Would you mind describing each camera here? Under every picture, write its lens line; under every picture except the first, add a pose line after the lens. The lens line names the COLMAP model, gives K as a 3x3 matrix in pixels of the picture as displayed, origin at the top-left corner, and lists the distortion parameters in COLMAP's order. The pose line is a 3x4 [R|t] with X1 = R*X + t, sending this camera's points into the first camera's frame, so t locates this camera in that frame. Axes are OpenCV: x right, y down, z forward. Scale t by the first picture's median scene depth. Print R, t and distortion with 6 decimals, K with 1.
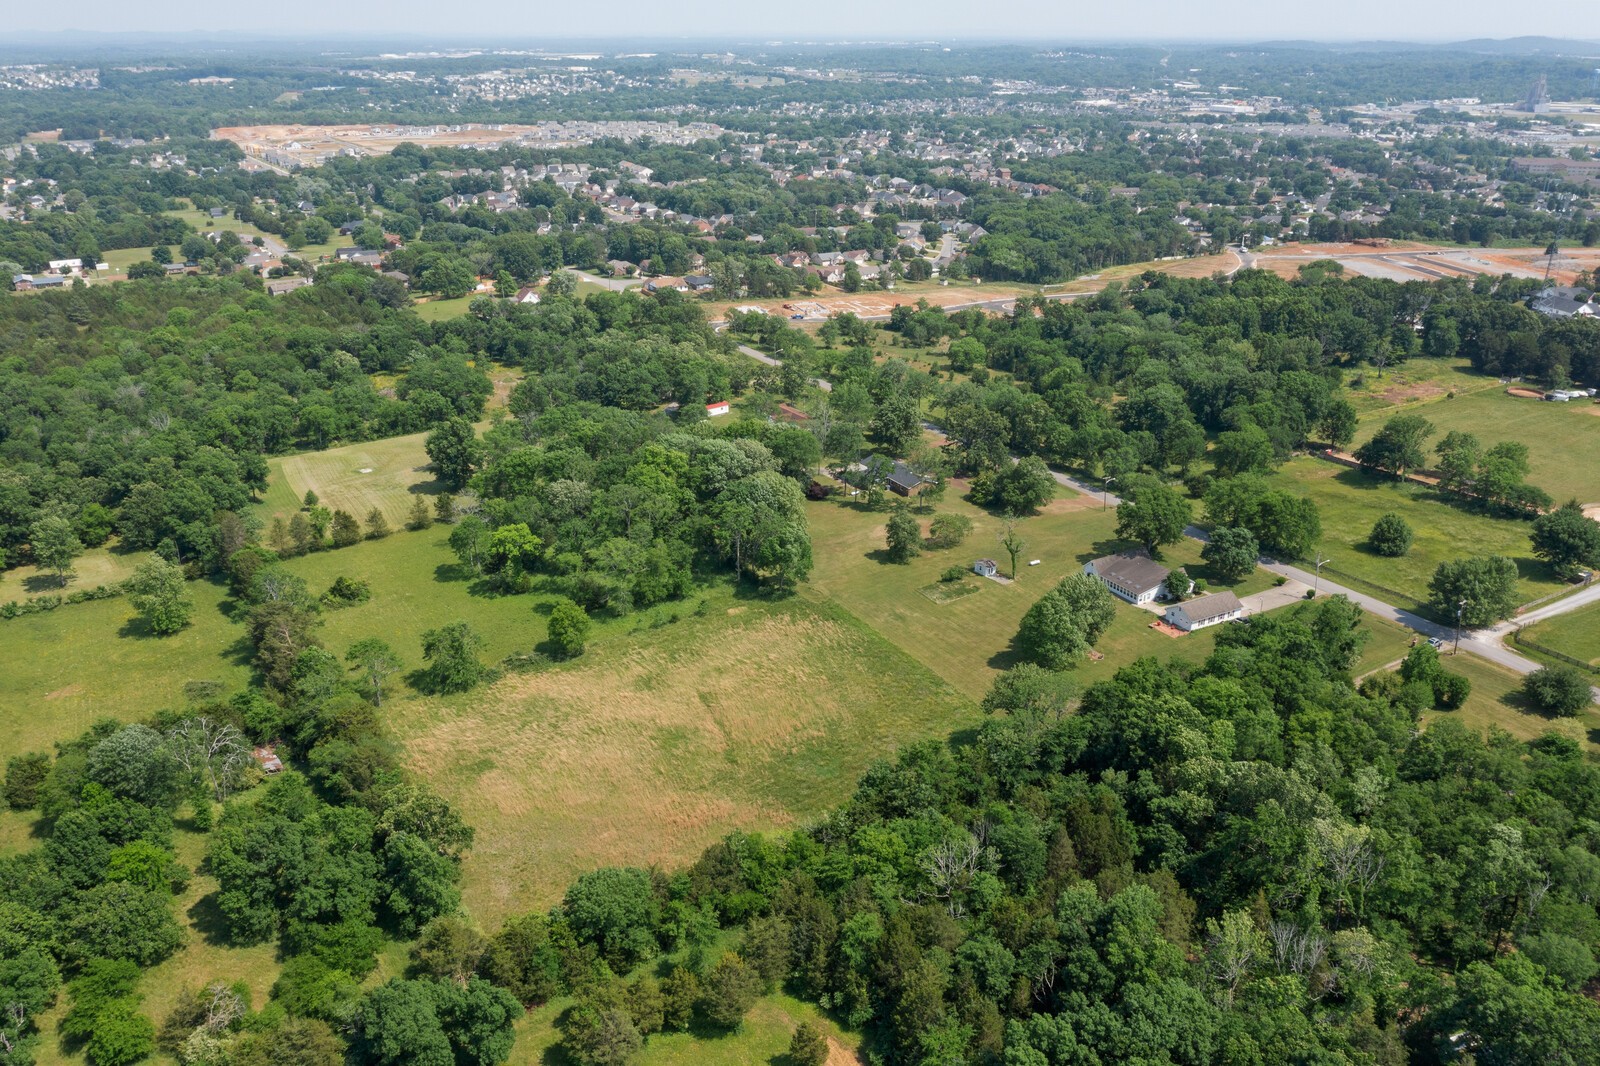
lens RADIAL K [[1299.0, 0, 800.0], [0, 1299.0, 533.0], [0, 0, 1]] dist [-0.003049, -0.000210]
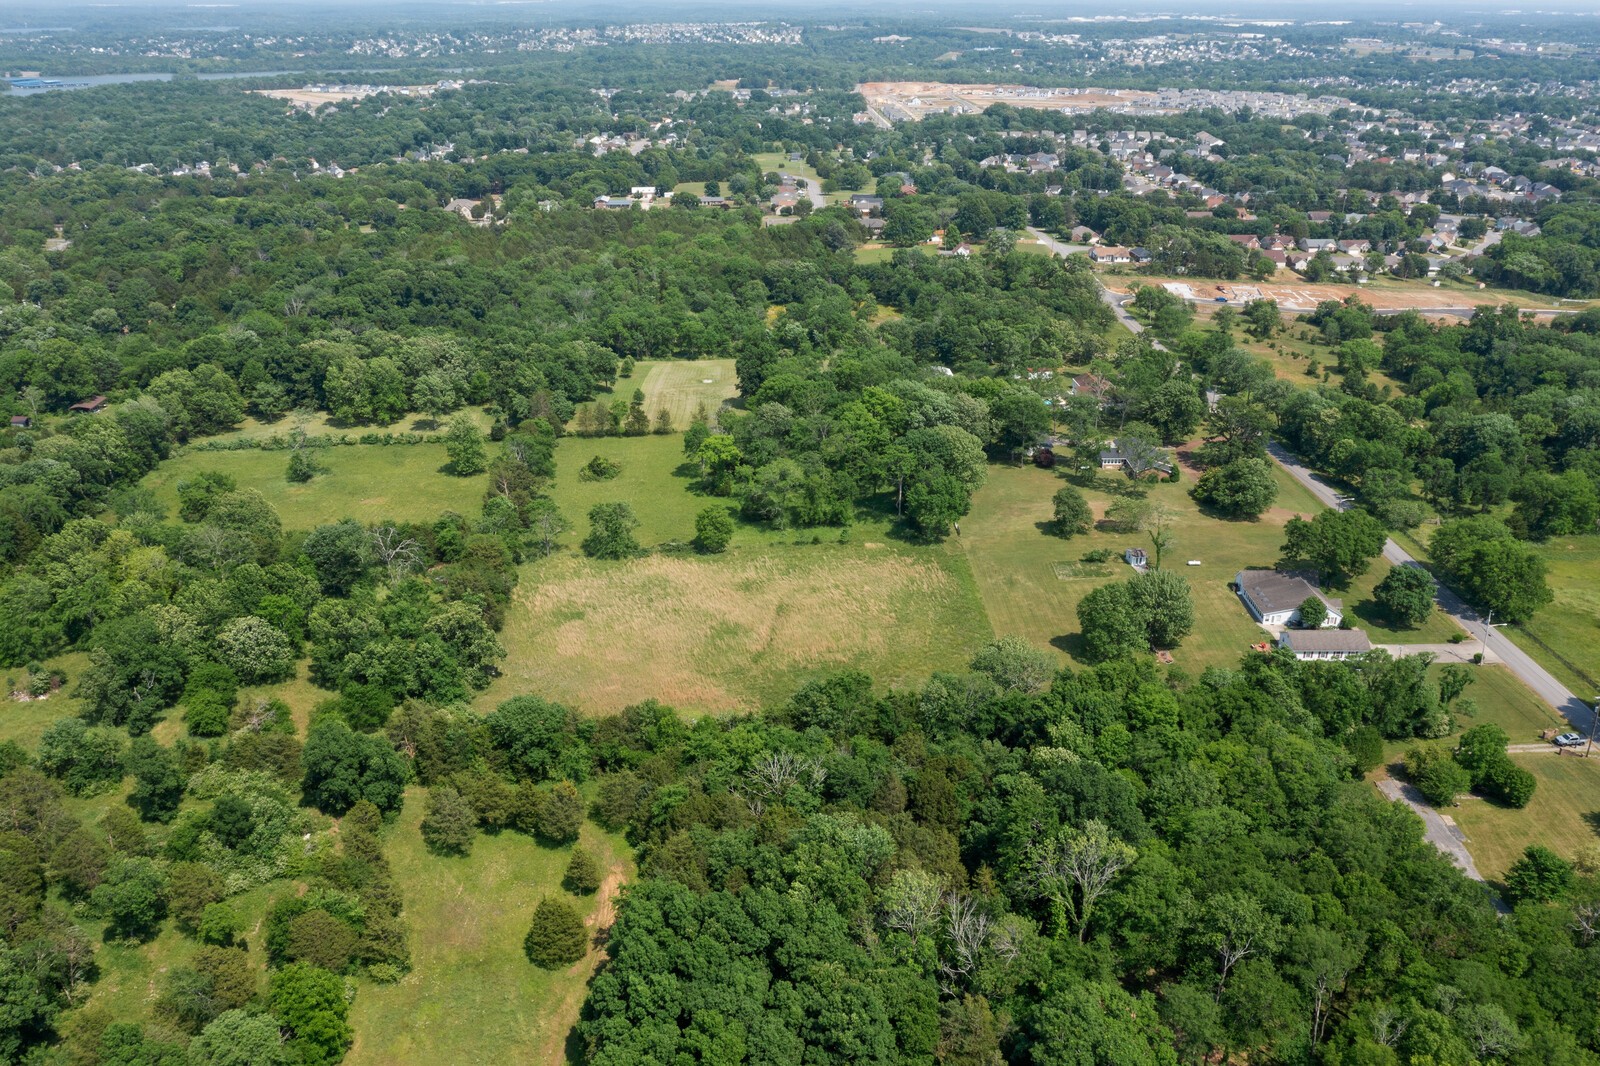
lens RADIAL K [[1299.0, 0, 800.0], [0, 1299.0, 533.0], [0, 0, 1]] dist [-0.003049, -0.000210]
pose [[0.873819, 0.191460, -0.446972, 0.194311], [-0.180578, 0.981256, 0.067295, -0.006022], [0.451478, 0.021909, 0.892013, 0.009512]]
